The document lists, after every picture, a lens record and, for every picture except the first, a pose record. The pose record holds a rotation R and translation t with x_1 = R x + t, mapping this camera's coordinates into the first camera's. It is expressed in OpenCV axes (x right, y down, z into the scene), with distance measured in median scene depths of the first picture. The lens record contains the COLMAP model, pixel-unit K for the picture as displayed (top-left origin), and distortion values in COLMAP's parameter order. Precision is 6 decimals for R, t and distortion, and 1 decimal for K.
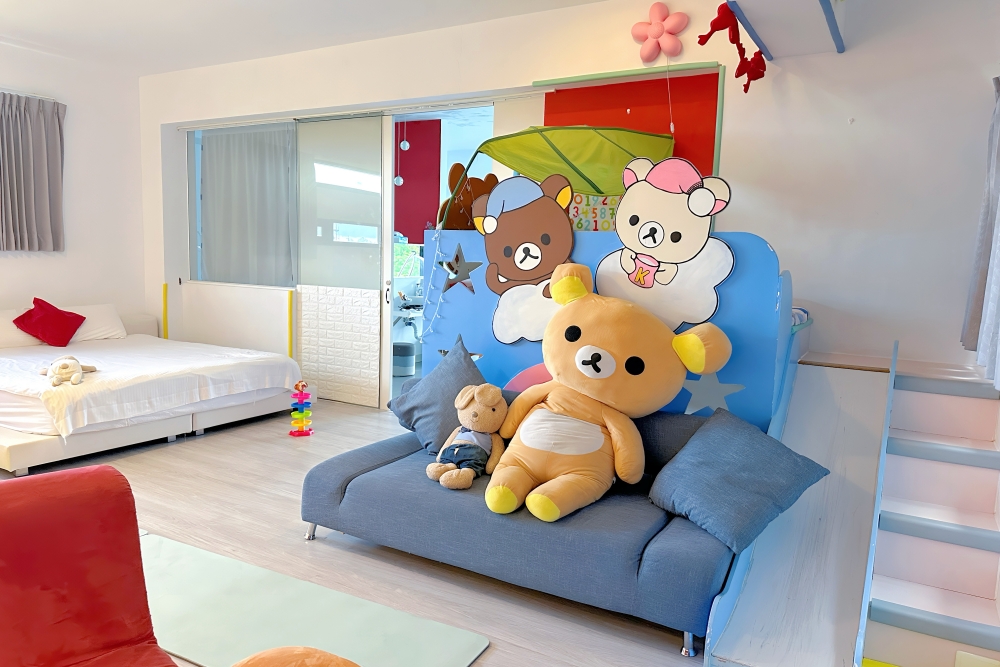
lens RADIAL K [[706.2, 0, 500.0], [0, 706.2, 333.5], [0, 0, 1]] dist [0.062996, -0.005256]
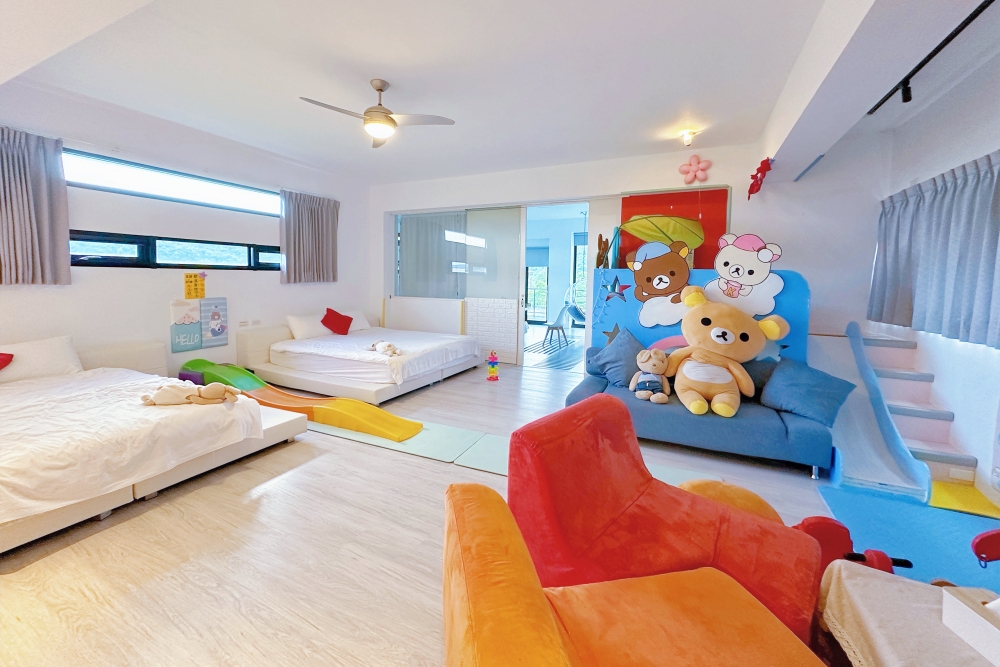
lens RADIAL K [[394.2, 0, 503.0], [0, 394.2, 304.8], [0, 0, 1]] dist [-0.012204, 0.000046]
pose [[0.995096, -0.019664, 0.096935, -0.494374], [0.023375, 0.999031, -0.037296, -0.016645], [-0.096108, 0.039379, 0.994592, -0.029718]]
